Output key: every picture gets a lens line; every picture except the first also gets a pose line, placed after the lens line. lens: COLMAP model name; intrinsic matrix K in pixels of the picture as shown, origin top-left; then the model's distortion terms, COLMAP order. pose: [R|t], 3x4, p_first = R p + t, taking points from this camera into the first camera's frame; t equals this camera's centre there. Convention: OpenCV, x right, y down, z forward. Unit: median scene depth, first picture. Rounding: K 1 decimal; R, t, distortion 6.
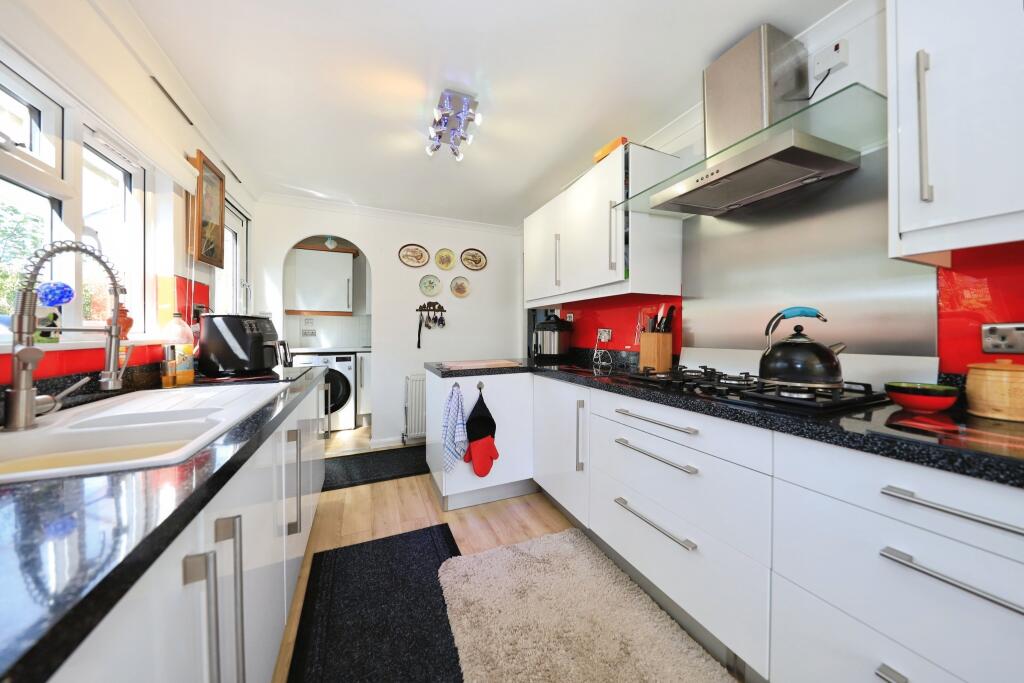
lens RADIAL K [[331.4, 0, 510.8], [0, 331.4, 335.7], [0, 0, 1]] dist [-0.000302, -0.000028]
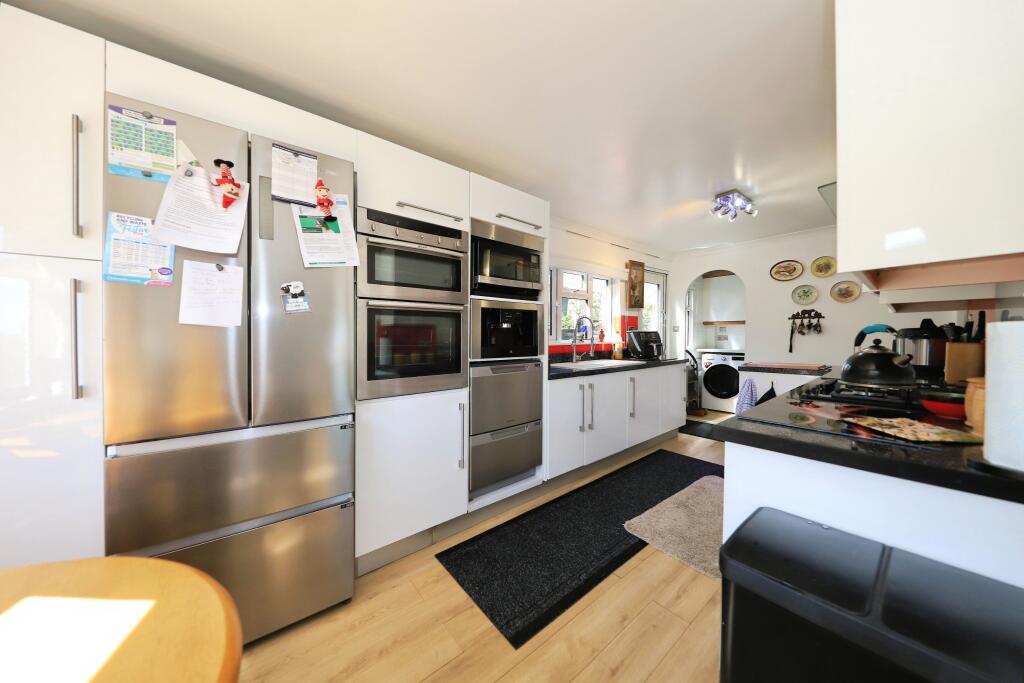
lens RADIAL K [[331.4, 0, 510.8], [0, 331.4, 335.7], [0, 0, 1]] dist [-0.000302, -0.000028]
pose [[0.264915, -0.002233, -0.964269, 0.558921], [-0.003571, 0.999988, -0.003297, -0.011486], [0.964265, 0.004316, 0.264904, -0.212079]]
